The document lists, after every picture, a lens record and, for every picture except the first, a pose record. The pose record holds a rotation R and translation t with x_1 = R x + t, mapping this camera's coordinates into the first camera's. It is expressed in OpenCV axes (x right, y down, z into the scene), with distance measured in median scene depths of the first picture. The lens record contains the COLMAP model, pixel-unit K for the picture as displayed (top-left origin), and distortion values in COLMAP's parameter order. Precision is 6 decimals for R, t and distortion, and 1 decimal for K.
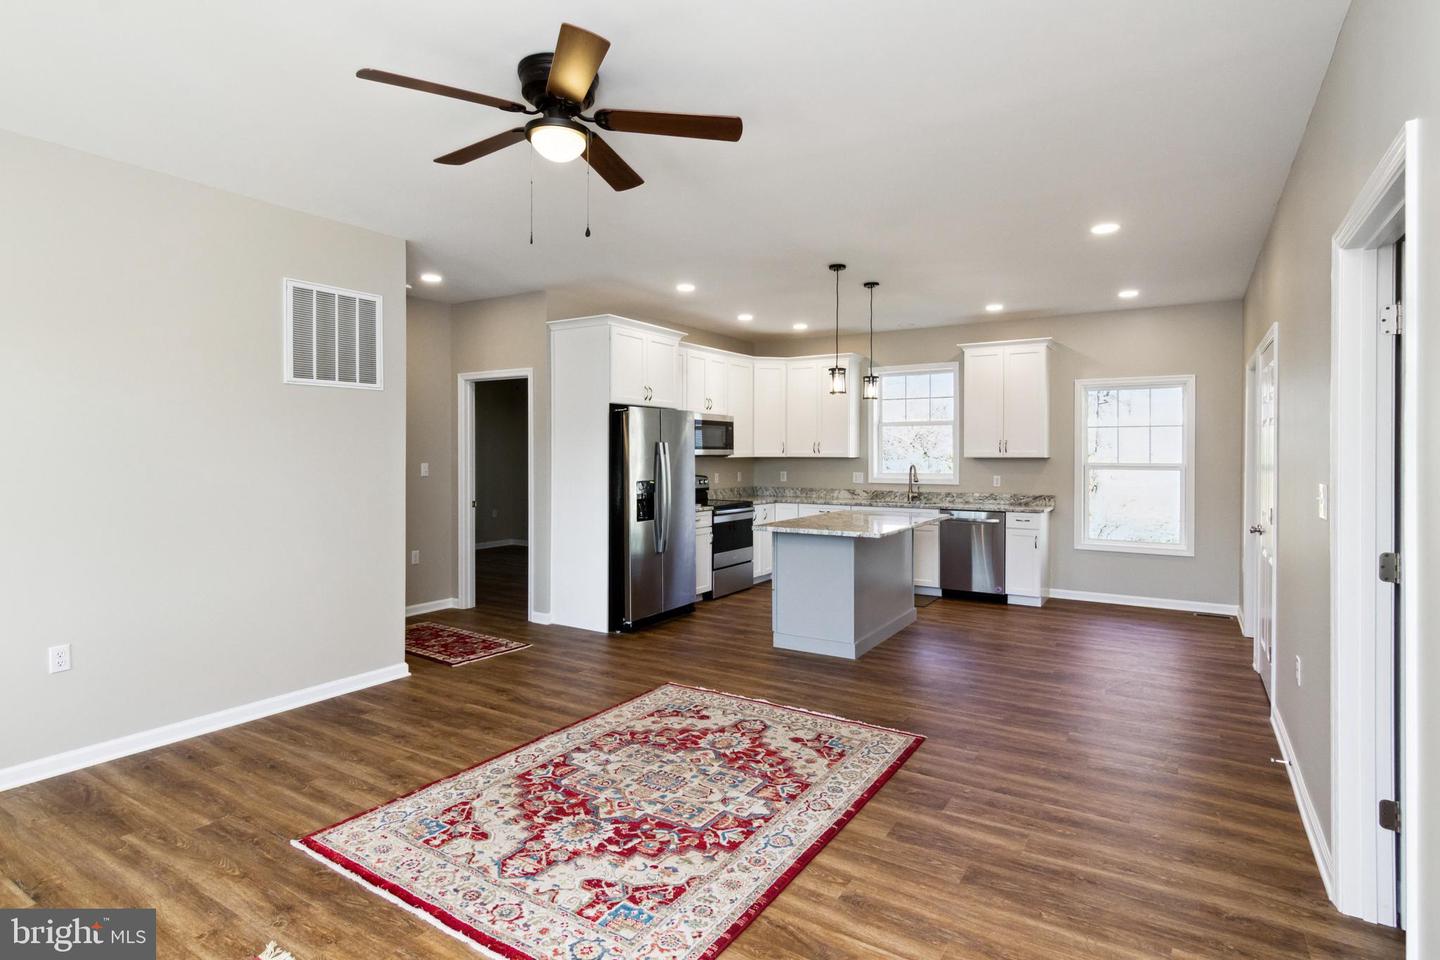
lens RADIAL K [[737.0, 0, 725.8], [0, 737.0, 457.7], [0, 0, 1]] dist [-0.007606, 0.008536]
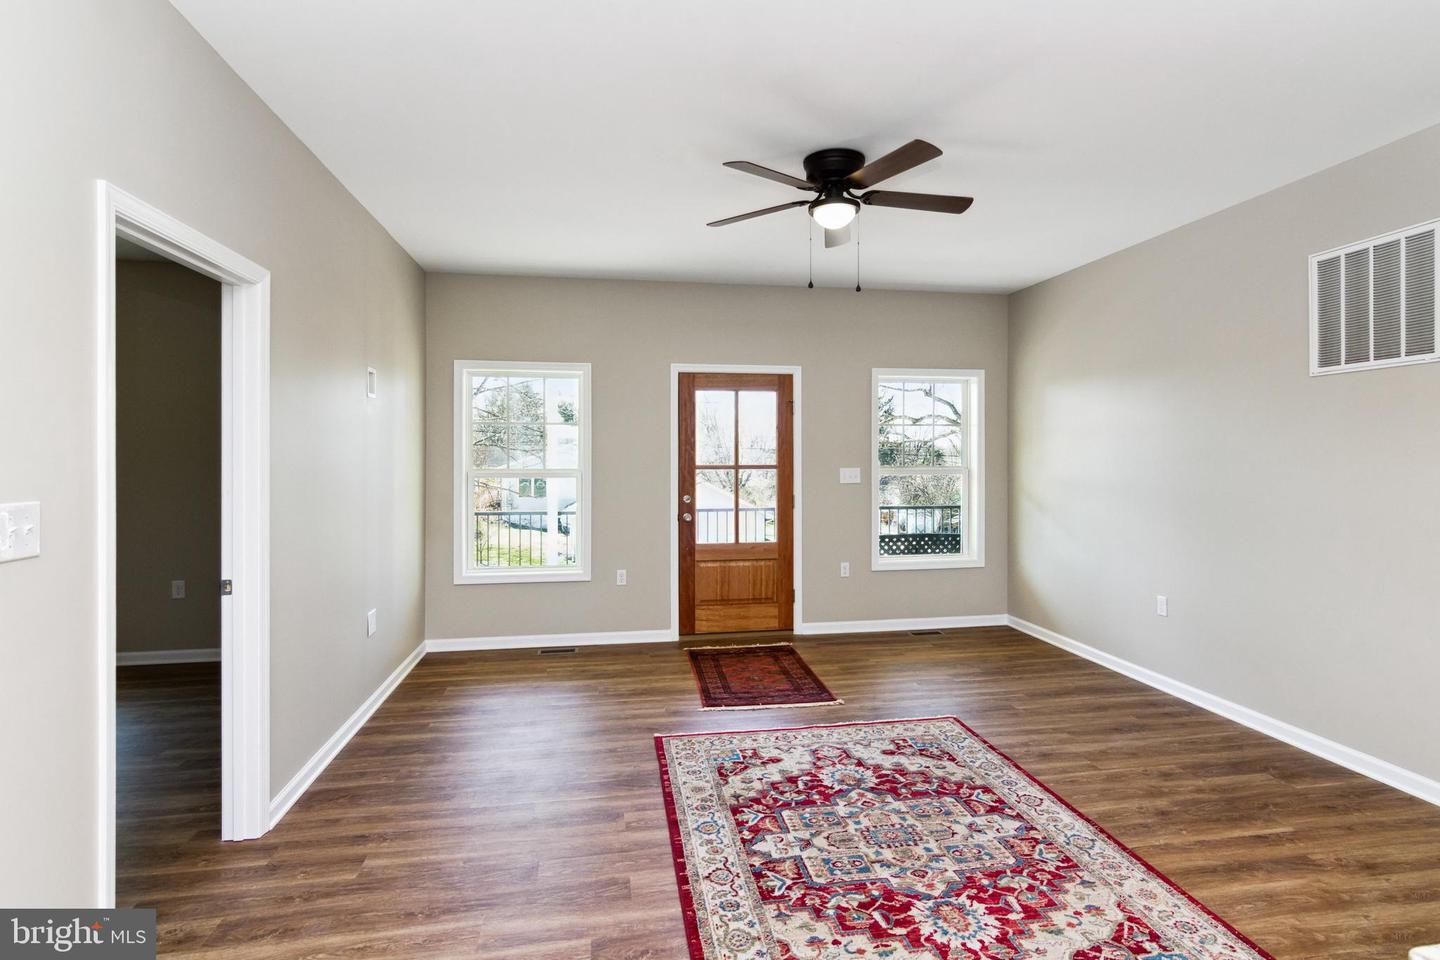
lens RADIAL K [[737.0, 0, 725.8], [0, 737.0, 457.7], [0, 0, 1]] dist [-0.007606, 0.008536]
pose [[-0.745882, 0.000342, -0.666078, 0.596646], [-0.003811, 0.999981, 0.004781, -0.006811], [0.666067, 0.006104, -0.745867, 1.425512]]
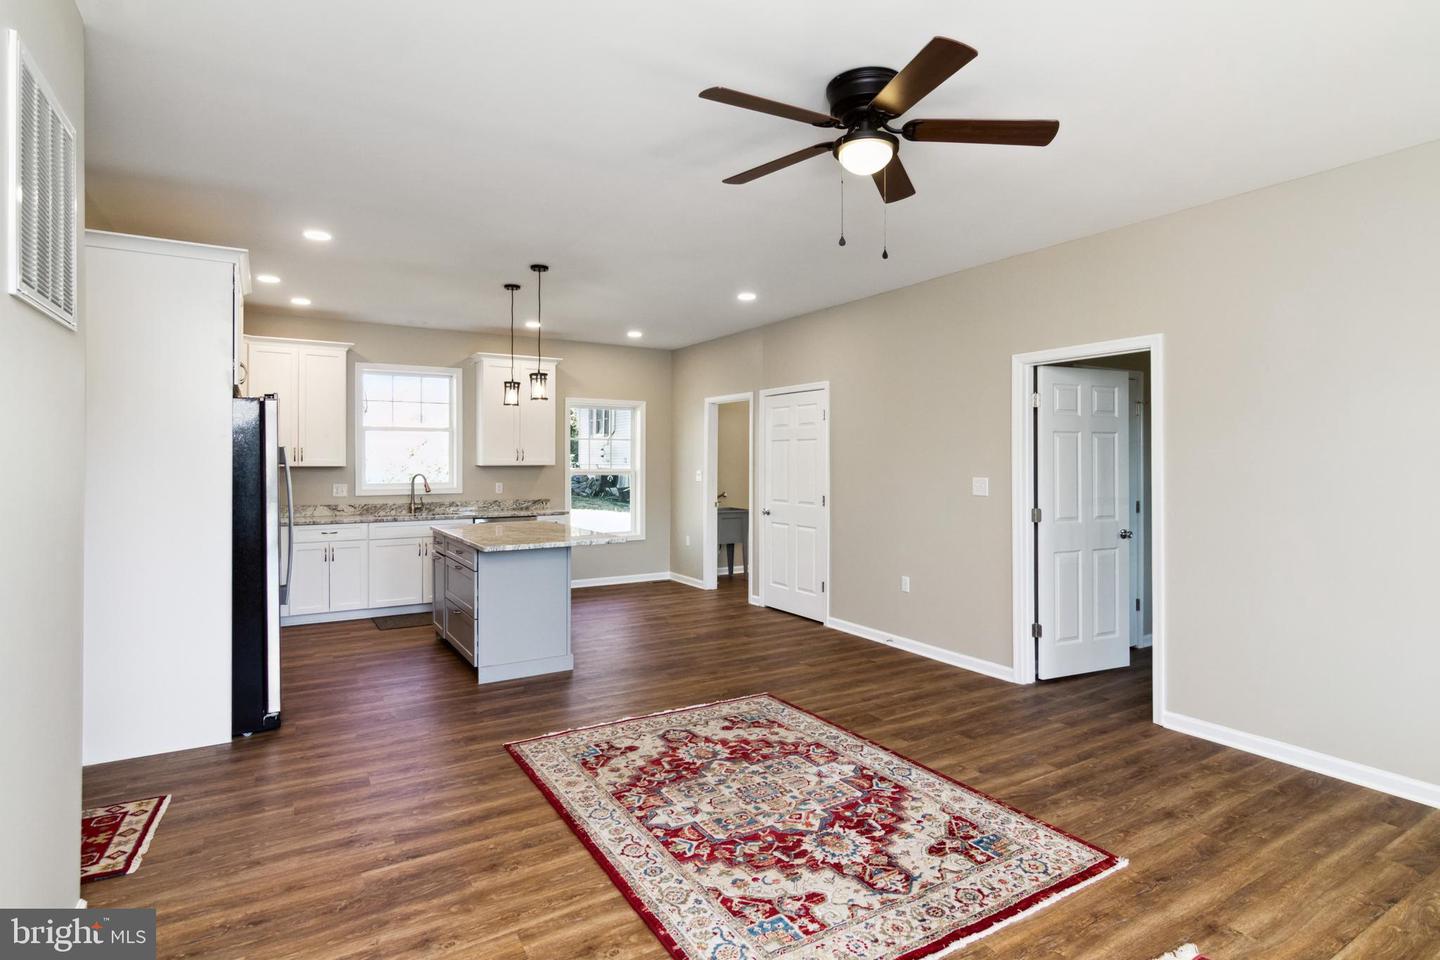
lens RADIAL K [[737.0, 0, 725.8], [0, 737.0, 457.7], [0, 0, 1]] dist [-0.007606, 0.008536]
pose [[0.441497, 0.003570, 0.897256, -0.945168], [0.005201, 0.999965, -0.006538, -0.006336], [-0.897248, 0.007554, 0.441463, 0.565765]]
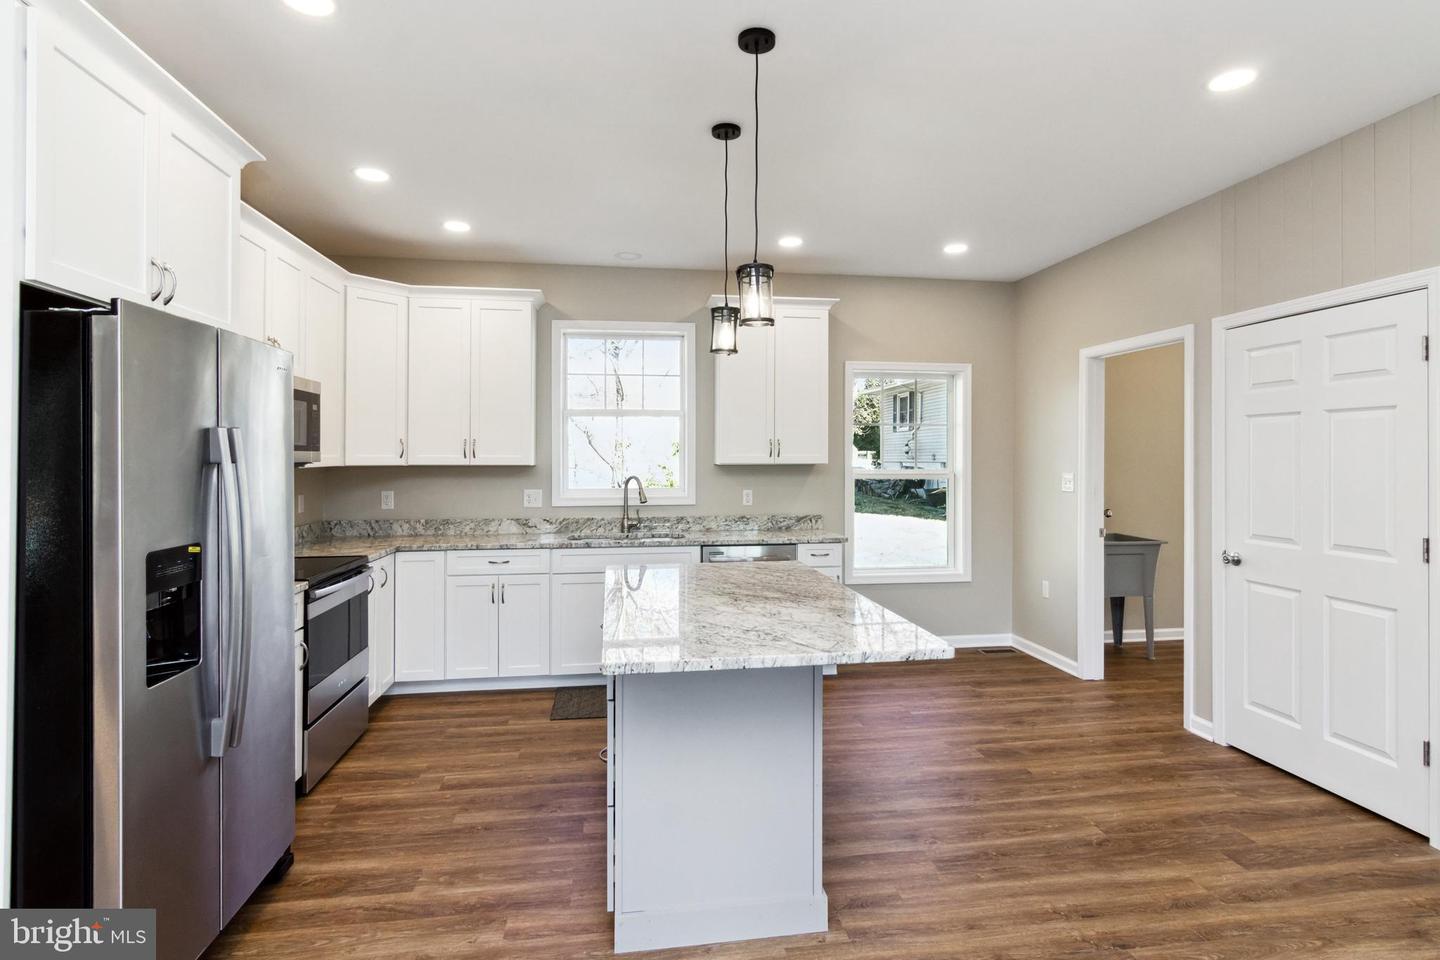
lens RADIAL K [[737.0, 0, 725.8], [0, 737.0, 457.7], [0, 0, 1]] dist [-0.007606, 0.008536]
pose [[0.761769, -0.001038, 0.647848, -0.231437], [0.004948, 0.999979, -0.004215, -0.007897], [-0.647830, 0.006416, 0.761758, 1.064436]]
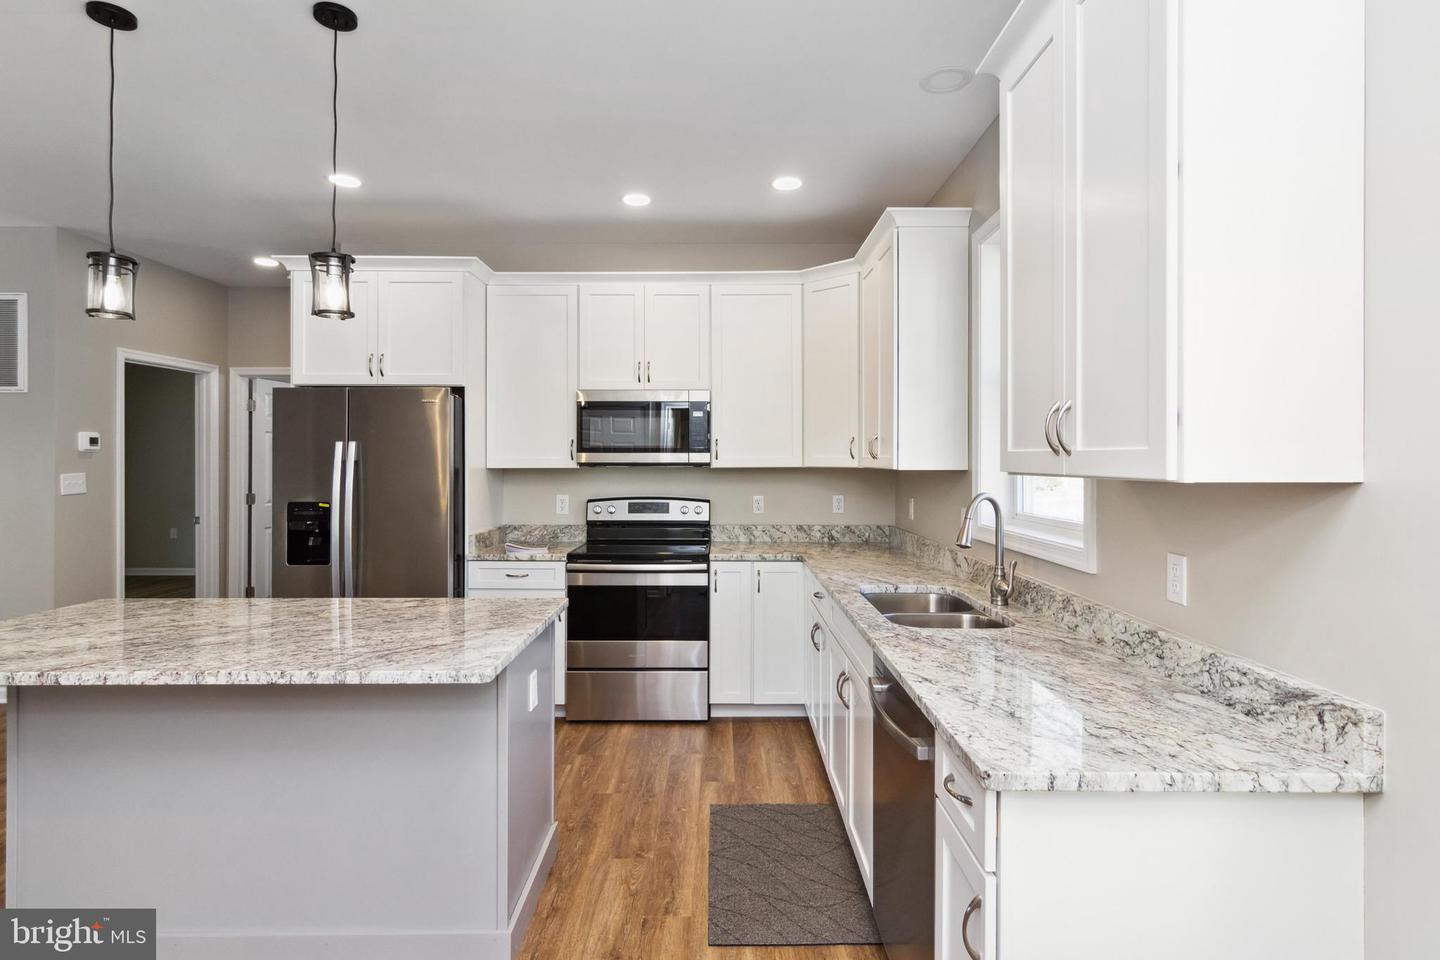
lens RADIAL K [[733.6, 0, 719.9], [0, 733.6, 458.2], [0, 0, 1]] dist [0.004089, 0.000623]
pose [[0.530599, -0.003220, -0.847617, 1.083263], [-0.006260, 0.999951, -0.007717, -0.006992], [0.847600, 0.009400, 0.530552, 1.682544]]
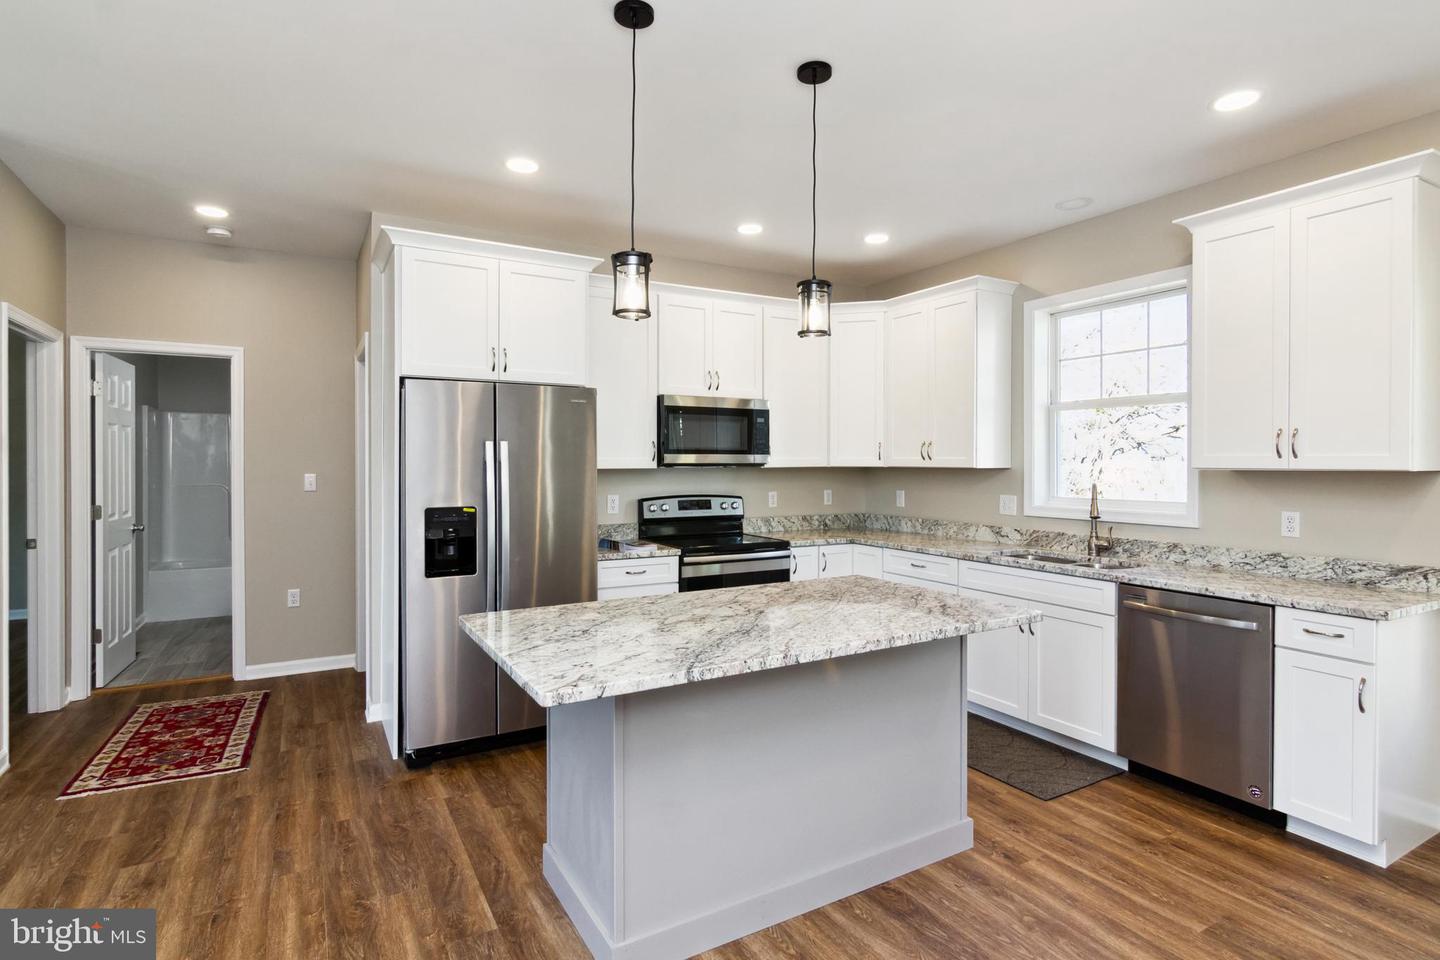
lens RADIAL K [[737.0, 0, 725.8], [0, 737.0, 457.7], [0, 0, 1]] dist [-0.007606, 0.008536]
pose [[0.882533, -0.002006, -0.470247, 0.621438], [-0.003106, 0.999944, -0.010095, -0.004560], [0.470241, 0.010370, 0.882477, 1.027330]]
